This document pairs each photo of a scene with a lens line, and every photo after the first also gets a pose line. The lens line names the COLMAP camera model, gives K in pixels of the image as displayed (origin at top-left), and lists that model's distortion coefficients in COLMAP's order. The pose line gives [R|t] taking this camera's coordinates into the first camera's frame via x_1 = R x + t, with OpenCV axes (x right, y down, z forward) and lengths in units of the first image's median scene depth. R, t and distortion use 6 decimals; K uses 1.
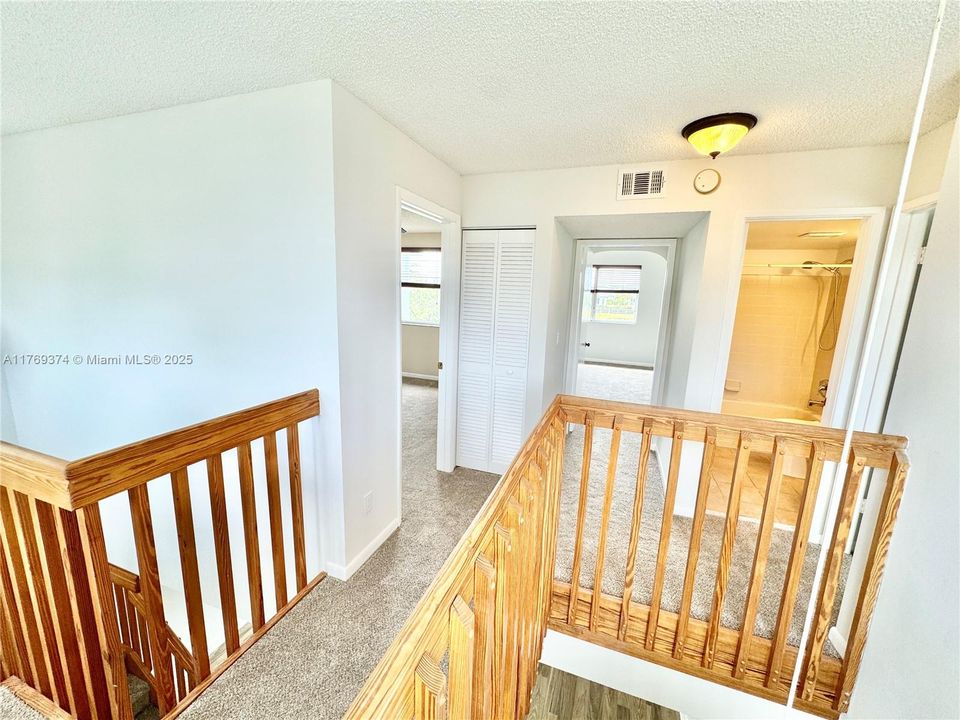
lens RADIAL K [[384.2, 0, 481.3], [0, 384.2, 358.6], [0, 0, 1]] dist [-0.002381, -0.000181]
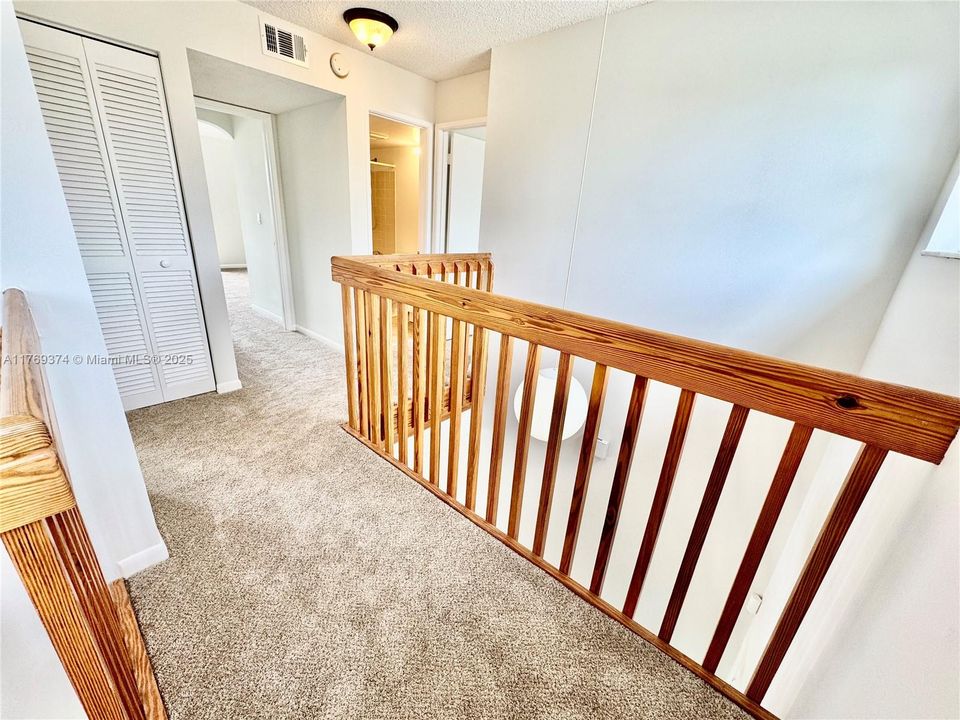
lens RADIAL K [[384.2, 0, 481.3], [0, 384.2, 358.6], [0, 0, 1]] dist [-0.002381, -0.000181]
pose [[0.355525, -0.328273, 0.875122, -0.553340], [0.110446, 0.944488, 0.309424, 0.059716], [-0.928119, -0.013355, 0.372045, 0.165723]]
